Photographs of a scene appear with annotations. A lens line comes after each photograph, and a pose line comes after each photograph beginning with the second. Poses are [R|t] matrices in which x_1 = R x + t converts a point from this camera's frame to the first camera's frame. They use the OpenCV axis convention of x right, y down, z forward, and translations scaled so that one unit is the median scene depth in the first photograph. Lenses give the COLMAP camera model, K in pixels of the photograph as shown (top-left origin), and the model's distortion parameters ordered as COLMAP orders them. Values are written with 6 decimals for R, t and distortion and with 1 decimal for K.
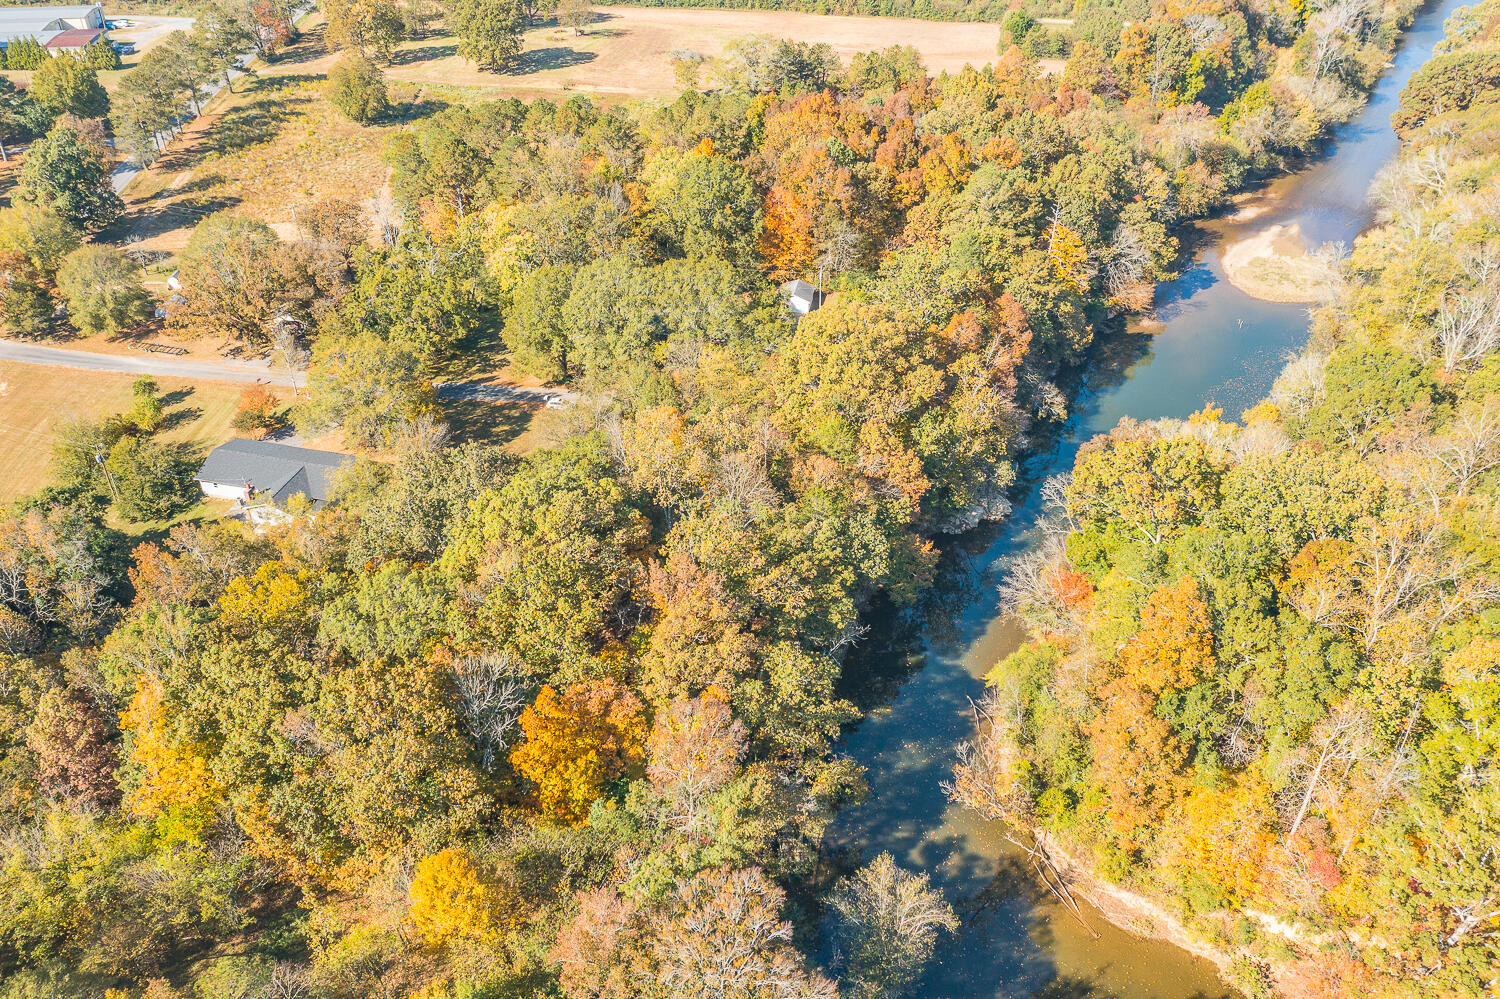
lens RADIAL K [[1189.1, 0, 750.6], [0, 1189.1, 504.9], [0, 0, 1]] dist [-0.010625, 0.004437]
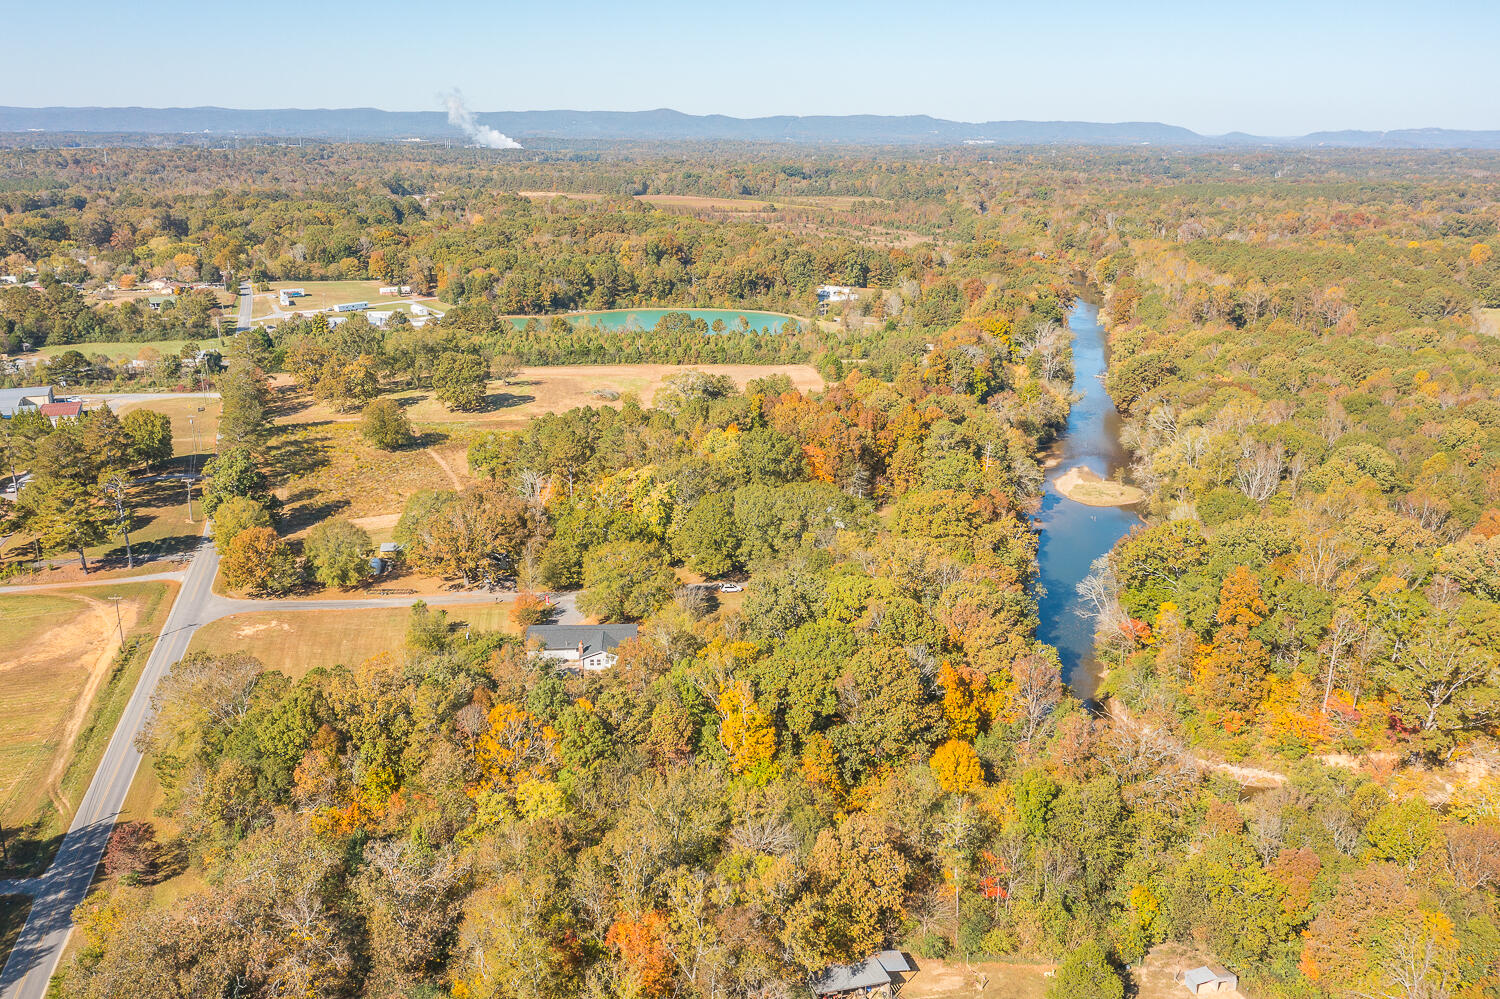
lens RADIAL K [[1189.1, 0, 746.0], [0, 1189.1, 497.9], [0, 0, 1]] dist [-0.010625, 0.004437]
pose [[0.954060, -0.080370, 0.288635, -0.432472], [0.165481, 0.944435, -0.284006, 0.174065], [-0.249771, 0.318722, 0.914347, -0.256835]]
